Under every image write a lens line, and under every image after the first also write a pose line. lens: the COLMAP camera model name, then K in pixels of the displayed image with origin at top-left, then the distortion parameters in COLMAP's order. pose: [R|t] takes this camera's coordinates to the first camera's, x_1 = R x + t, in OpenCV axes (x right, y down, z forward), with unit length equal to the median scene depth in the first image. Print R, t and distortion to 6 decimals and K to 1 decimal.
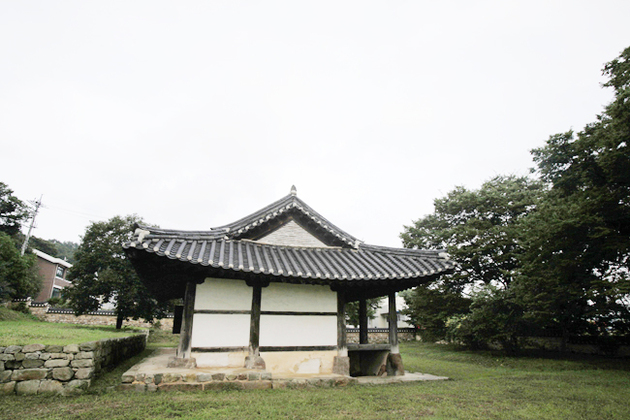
lens RADIAL K [[367.5, 0, 321.8], [0, 367.5, 209.8], [0, 0, 1]] dist [-0.021692, 0.018141]
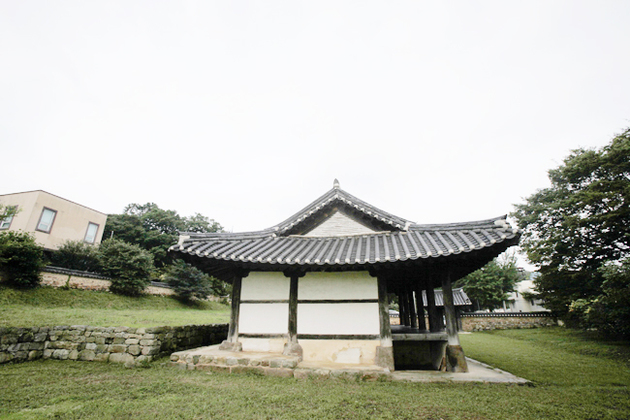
lens RADIAL K [[289.2, 0, 318.7], [0, 289.2, 211.3], [0, 0, 1]] dist [-0.042065, 0.009997]
pose [[0.873509, -0.164554, -0.458153, 0.294767], [0.149979, 0.986327, -0.068311, 0.088468], [0.463129, -0.009043, 0.886245, 0.289199]]
